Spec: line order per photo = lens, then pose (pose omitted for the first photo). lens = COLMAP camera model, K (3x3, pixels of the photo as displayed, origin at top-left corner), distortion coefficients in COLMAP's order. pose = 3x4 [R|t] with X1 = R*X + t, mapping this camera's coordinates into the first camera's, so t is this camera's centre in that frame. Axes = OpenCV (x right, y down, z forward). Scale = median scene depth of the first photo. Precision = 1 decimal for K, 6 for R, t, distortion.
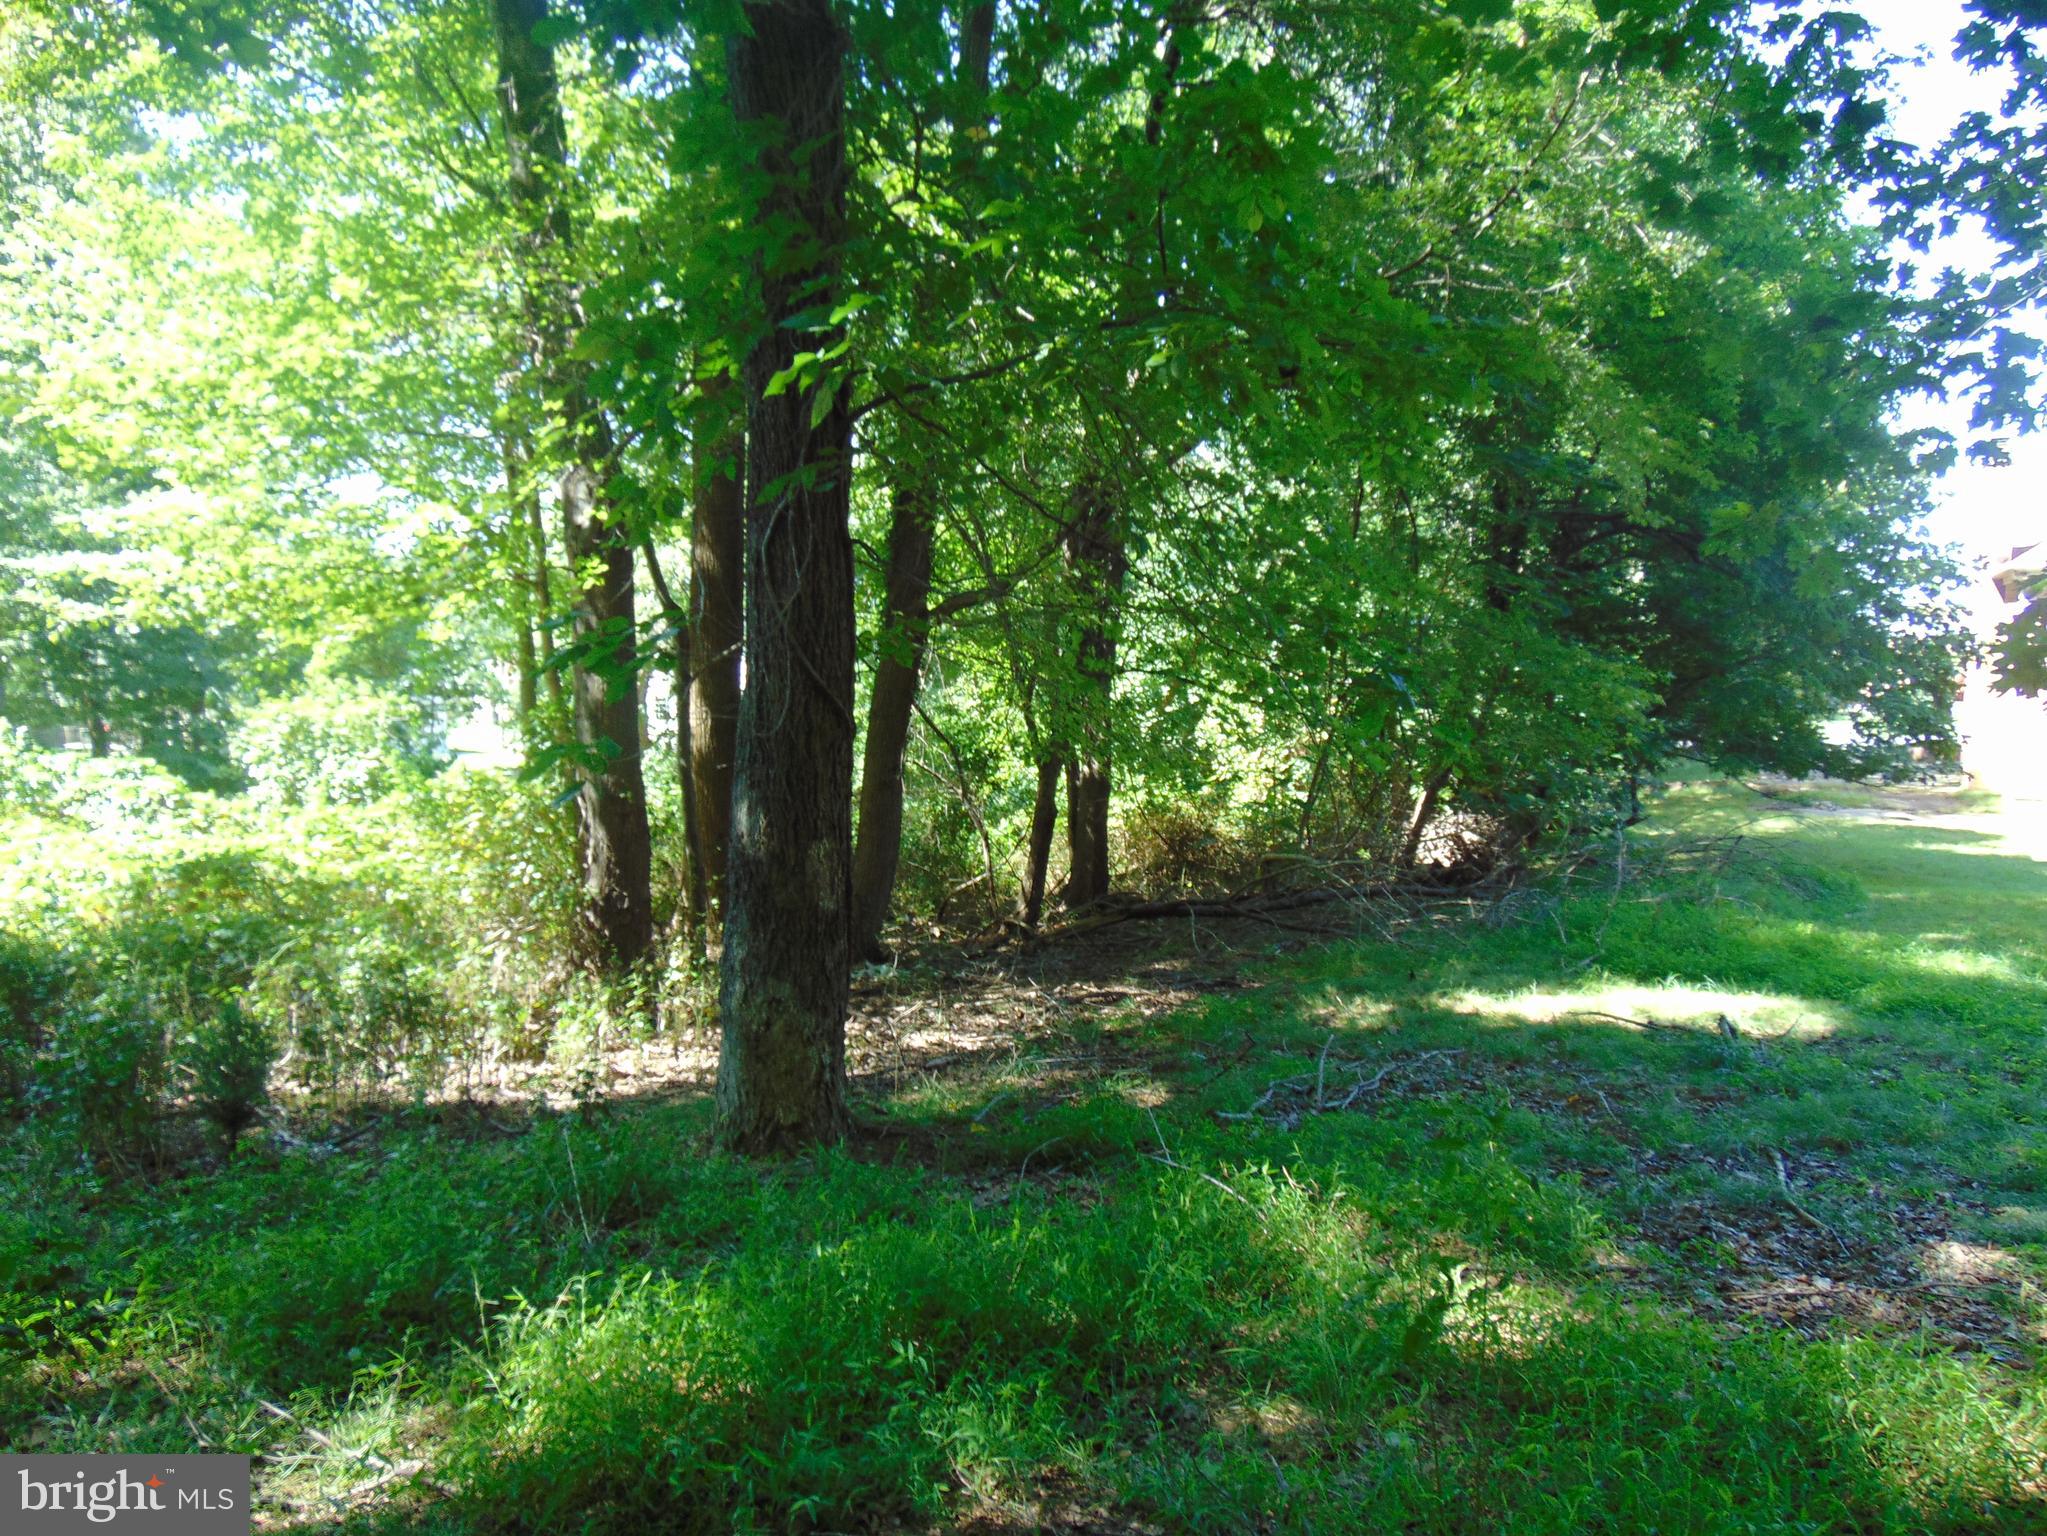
lens RADIAL K [[1496.3, 0, 1027.6], [0, 1496.3, 764.7], [0, 0, 1]] dist [0.011742, 0.017920]
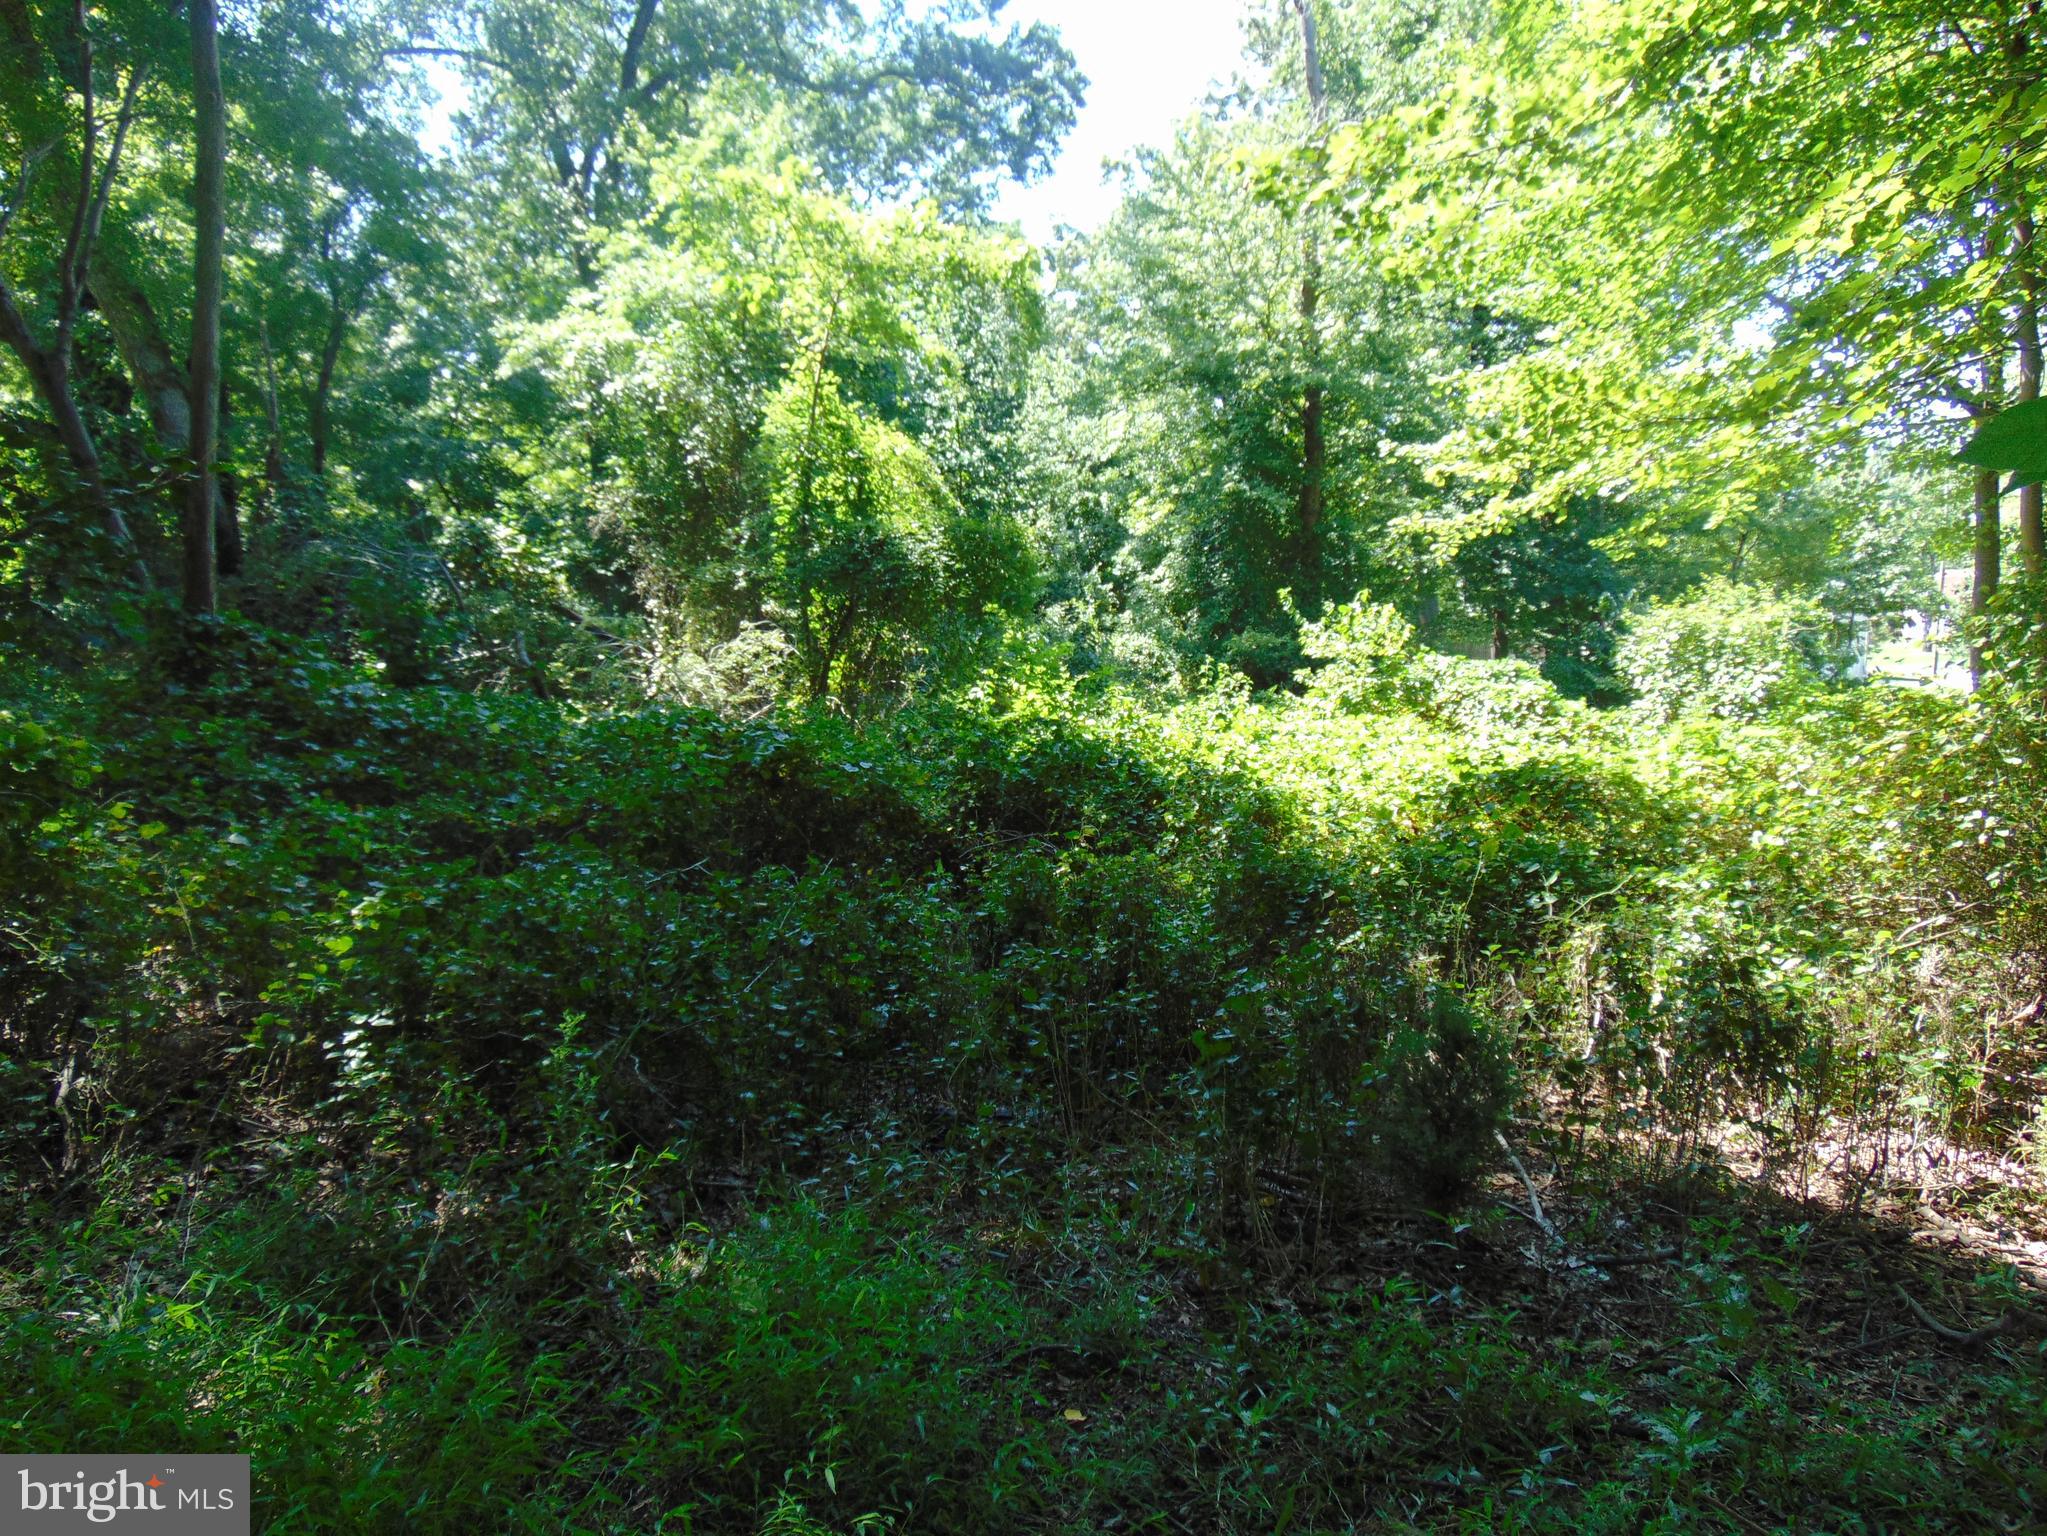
lens RADIAL K [[1496.3, 0, 1026.1], [0, 1496.3, 767.6], [0, 0, 1]] dist [0.011742, 0.017920]
pose [[0.638464, 0.072952, -0.766187, -0.062371], [-0.034517, 0.997210, 0.066185, 0.011006], [0.768878, -0.015811, 0.639201, 0.165659]]
